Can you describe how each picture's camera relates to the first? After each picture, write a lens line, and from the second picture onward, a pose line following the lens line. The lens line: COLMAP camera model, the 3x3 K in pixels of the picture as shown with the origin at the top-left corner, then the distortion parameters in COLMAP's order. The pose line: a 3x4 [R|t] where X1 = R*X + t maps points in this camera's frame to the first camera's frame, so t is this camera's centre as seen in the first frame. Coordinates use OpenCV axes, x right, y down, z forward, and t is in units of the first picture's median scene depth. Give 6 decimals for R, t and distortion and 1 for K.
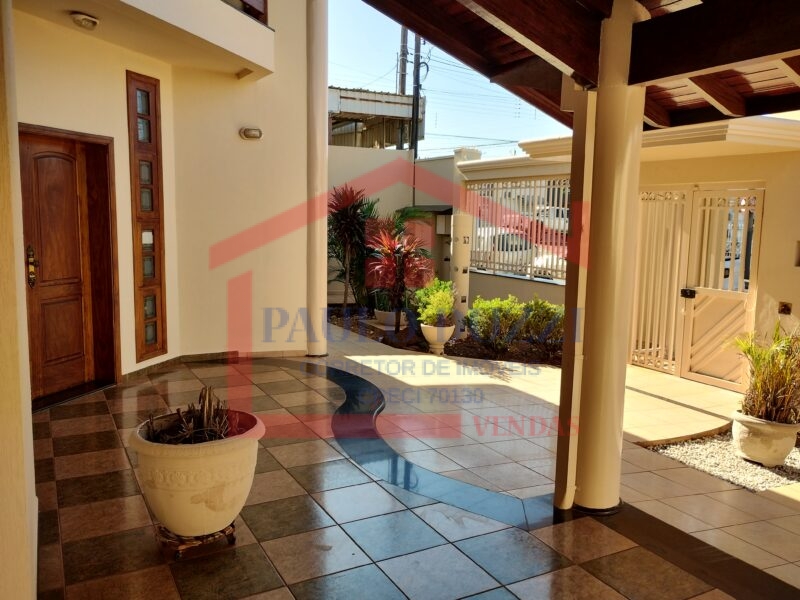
lens RADIAL K [[673.4, 0, 396.5], [0, 673.4, 298.0], [0, 0, 1]] dist [0.071059, -0.068560]
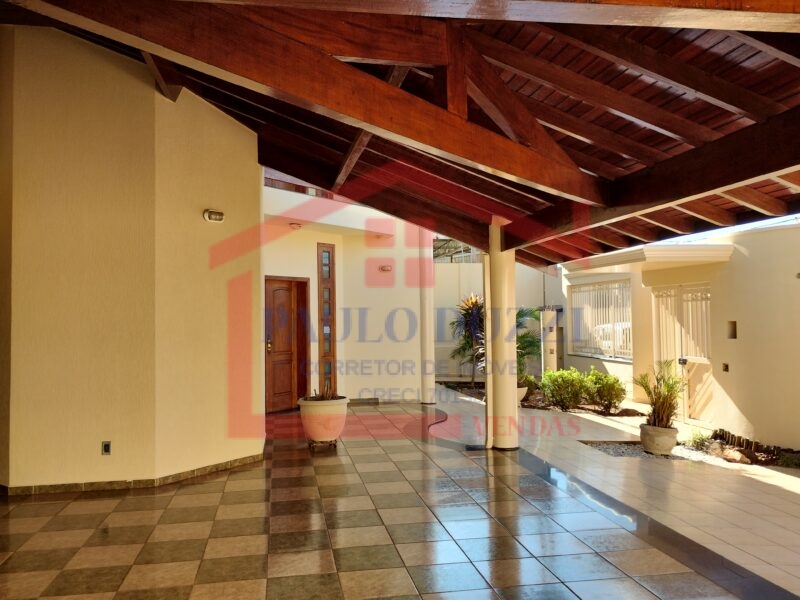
lens RADIAL K [[673.4, 0, 396.4], [0, 673.4, 297.6], [0, 0, 1]] dist [0.071059, -0.068560]
pose [[0.950175, -0.040992, -0.309009, 0.382097], [-0.007188, 0.988171, -0.153190, 0.103926], [0.311633, 0.147779, 0.938641, -0.664412]]
